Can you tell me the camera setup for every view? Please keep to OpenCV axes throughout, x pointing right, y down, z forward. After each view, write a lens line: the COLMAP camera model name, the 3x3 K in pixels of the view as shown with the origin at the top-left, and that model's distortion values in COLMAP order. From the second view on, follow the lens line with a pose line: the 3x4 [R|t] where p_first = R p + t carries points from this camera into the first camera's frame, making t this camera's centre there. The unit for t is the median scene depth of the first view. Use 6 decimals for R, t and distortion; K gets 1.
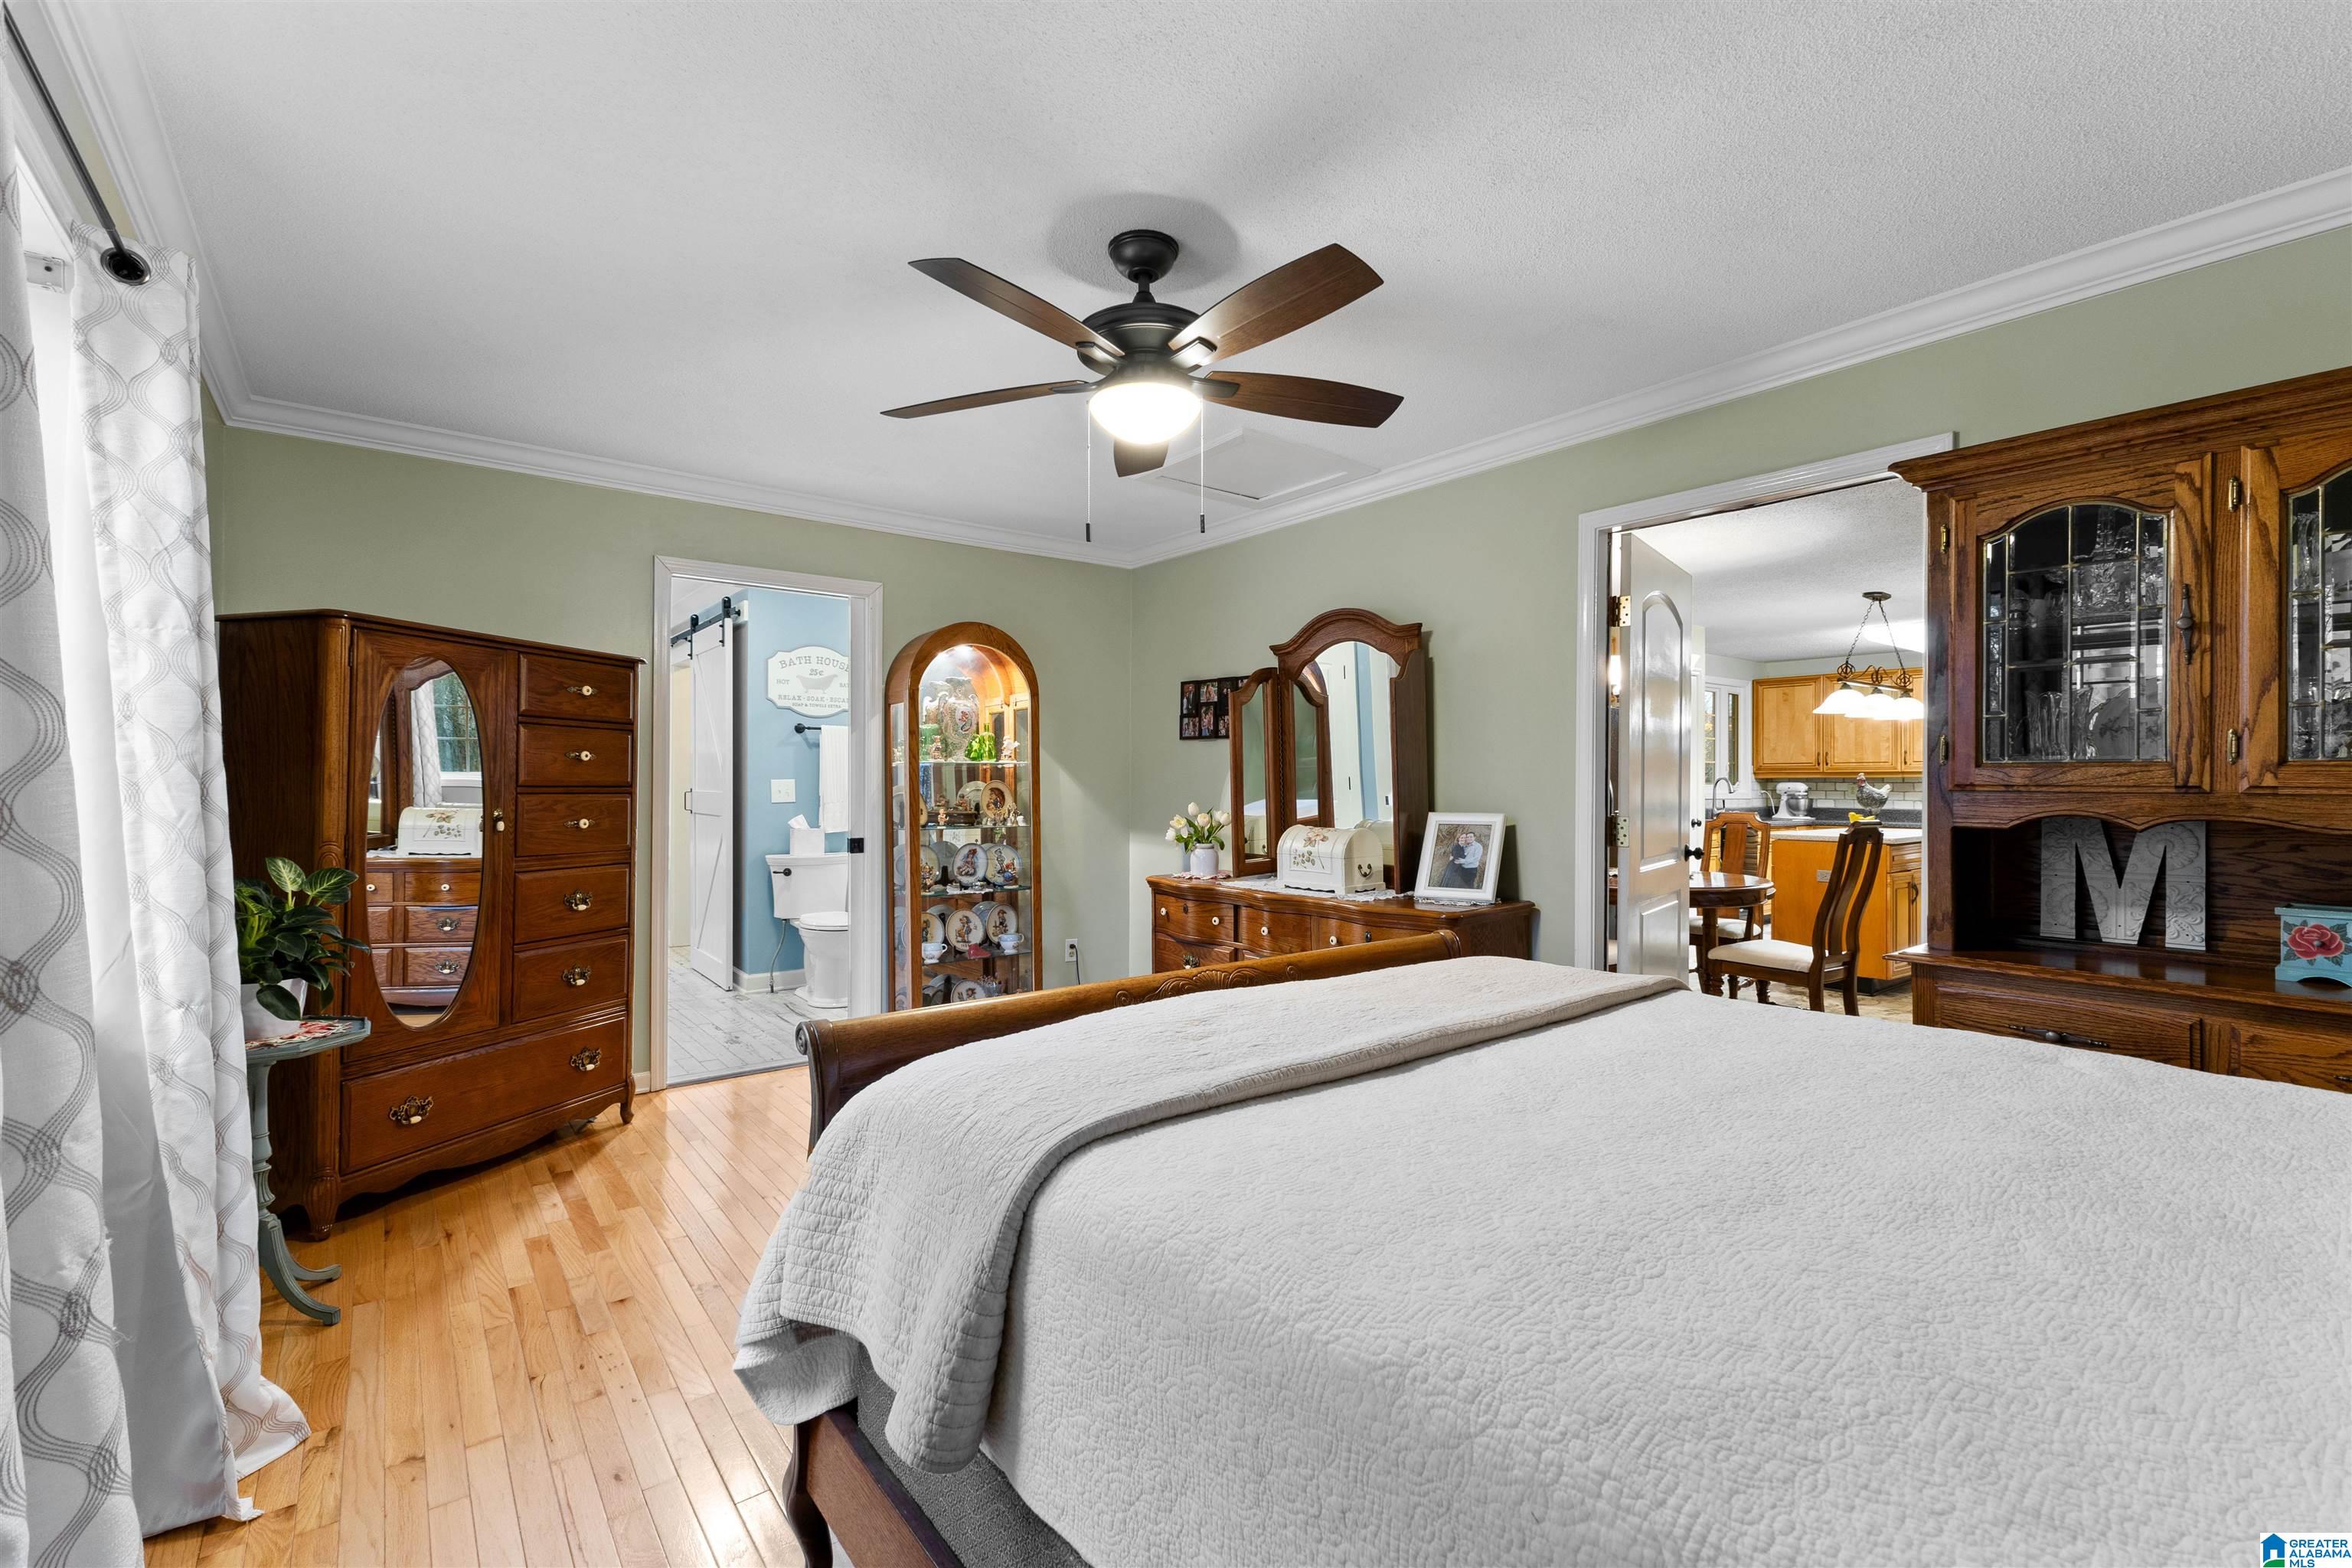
lens RADIAL K [[1019.2, 0, 1181.2], [0, 1019.2, 781.2], [0, 0, 1]] dist [-0.000200, 0.000005]
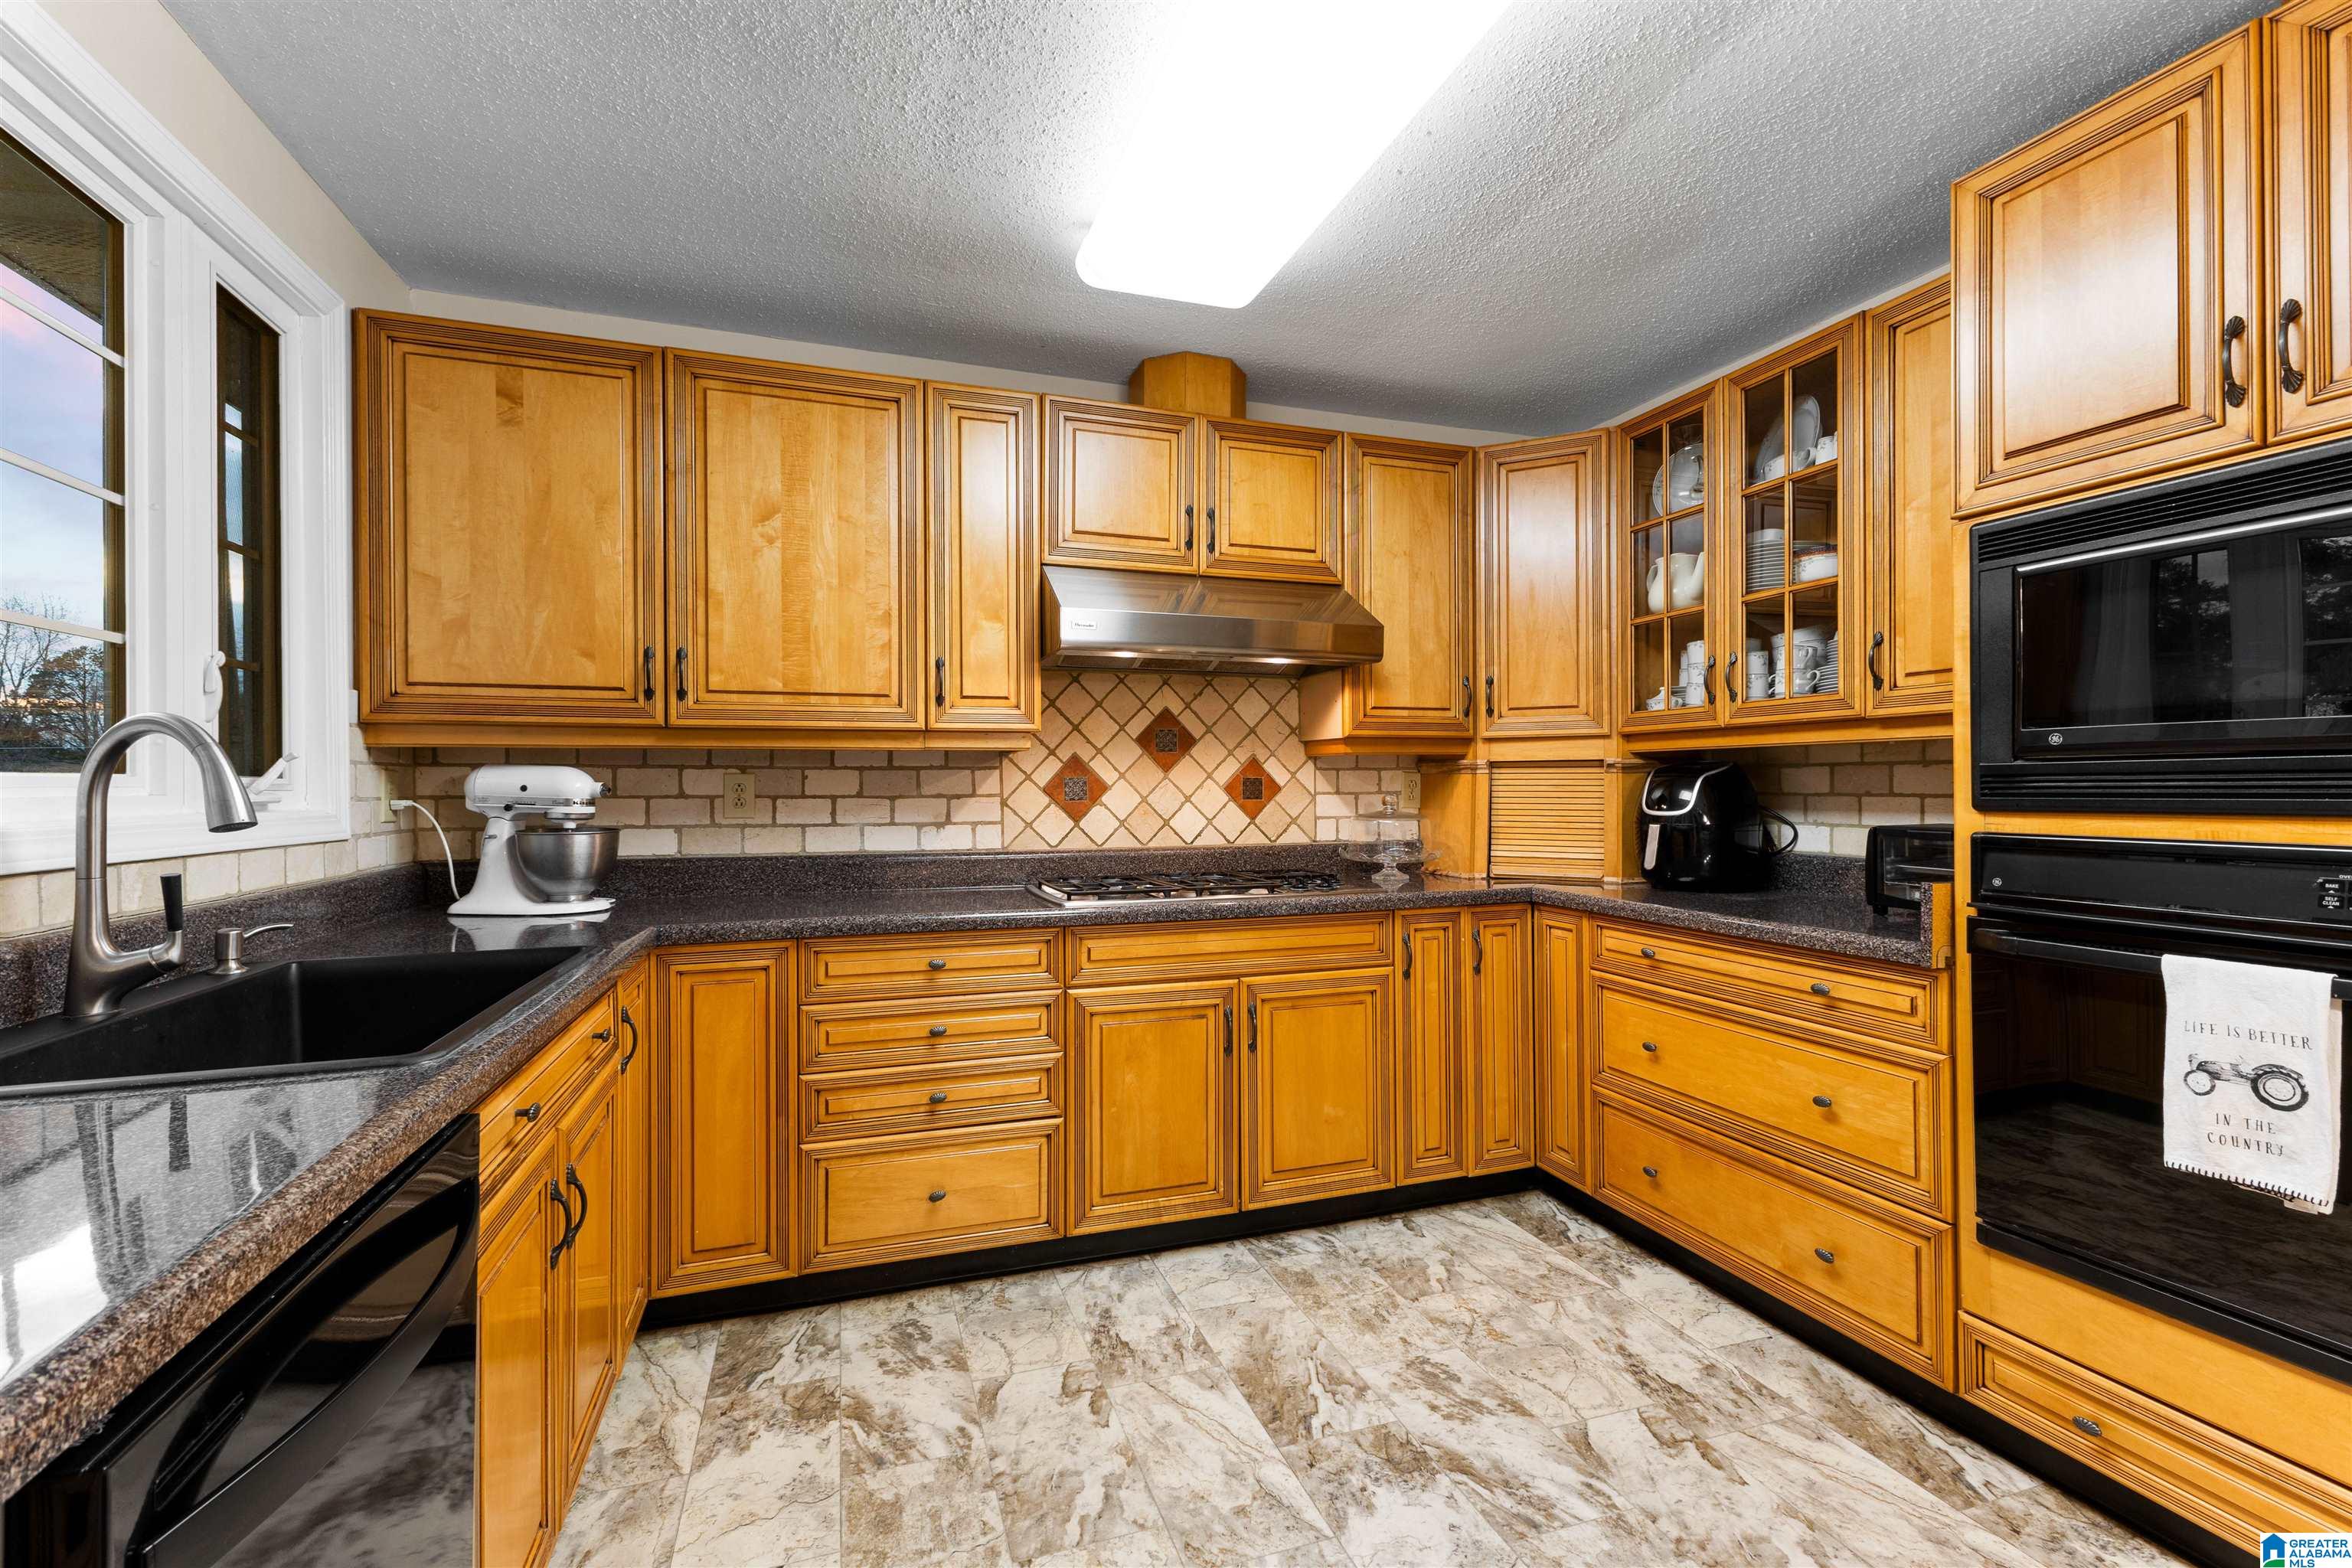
lens RADIAL K [[1019.2, 0, 1182.7], [0, 1019.2, 782.4], [0, 0, 1]] dist [-0.000200, 0.000005]
pose [[0.325453, 0.003291, 0.945553, 0.418791], [0.001964, 0.999989, -0.004157, 0.006711], [-0.945556, 0.003210, 0.325443, 0.774140]]
